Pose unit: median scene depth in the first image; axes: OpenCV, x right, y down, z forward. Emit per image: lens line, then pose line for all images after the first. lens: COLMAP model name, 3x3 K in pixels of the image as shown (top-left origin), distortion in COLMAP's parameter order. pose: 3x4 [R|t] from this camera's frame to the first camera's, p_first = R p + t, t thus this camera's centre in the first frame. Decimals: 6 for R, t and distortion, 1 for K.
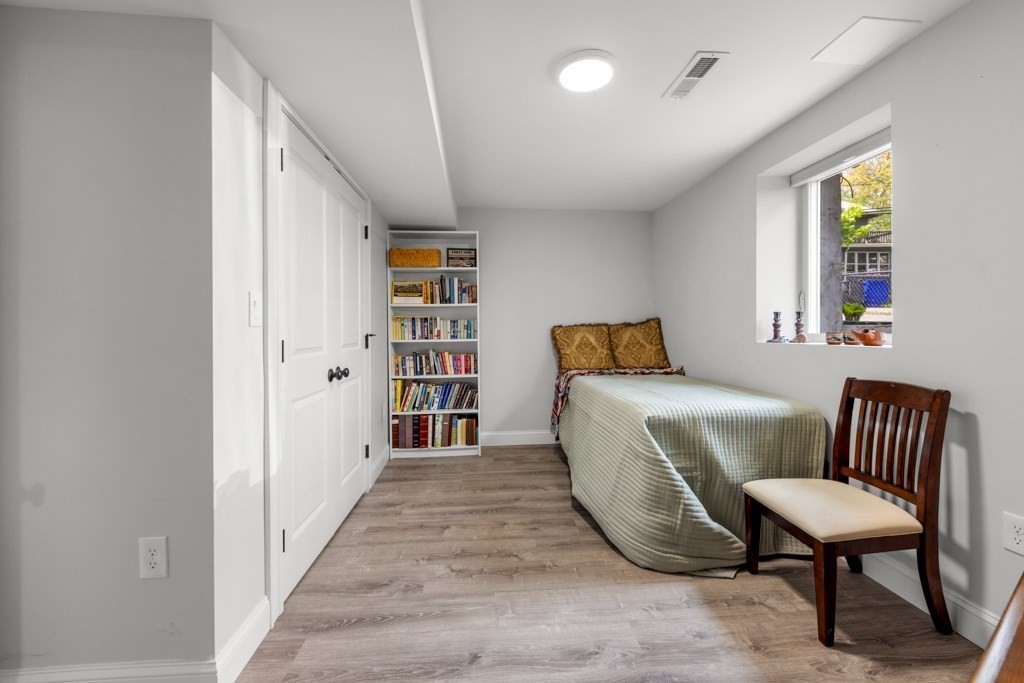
lens RADIAL K [[411.3, 0, 510.7], [0, 411.3, 332.9], [0, 0, 1]] dist [0.002018, -0.003309]
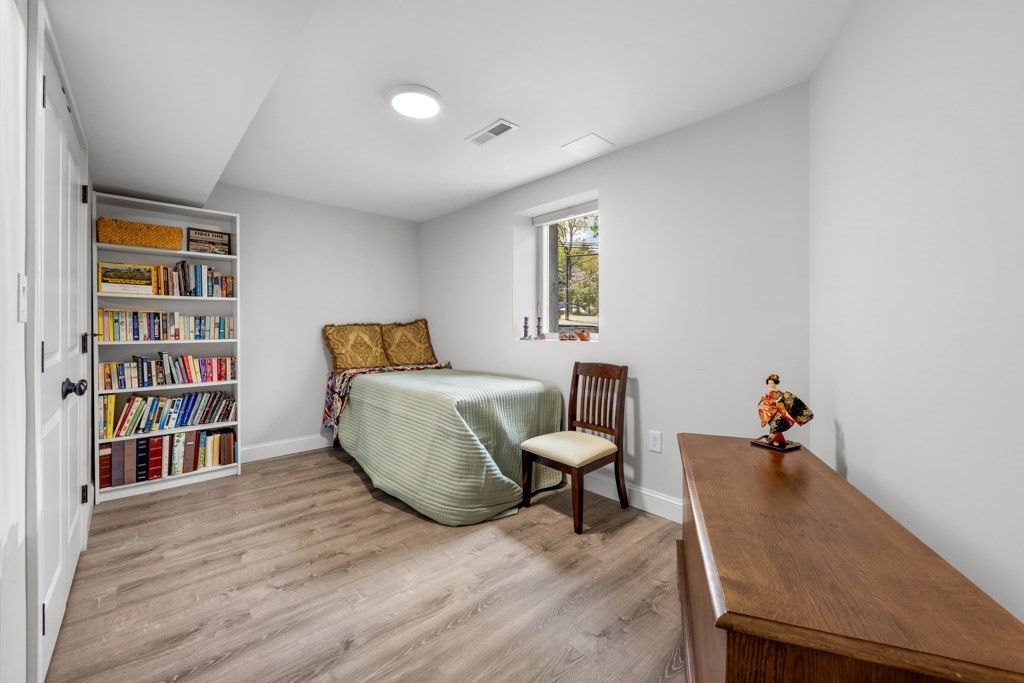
lens RADIAL K [[411.3, 0, 510.7], [0, 411.3, 332.9], [0, 0, 1]] dist [0.002018, -0.003309]
pose [[0.792822, 0.000971, 0.609453, -0.231392], [-0.001690, 0.999998, 0.000604, 0.000144], [-0.609452, -0.001509, 0.792822, -0.045804]]
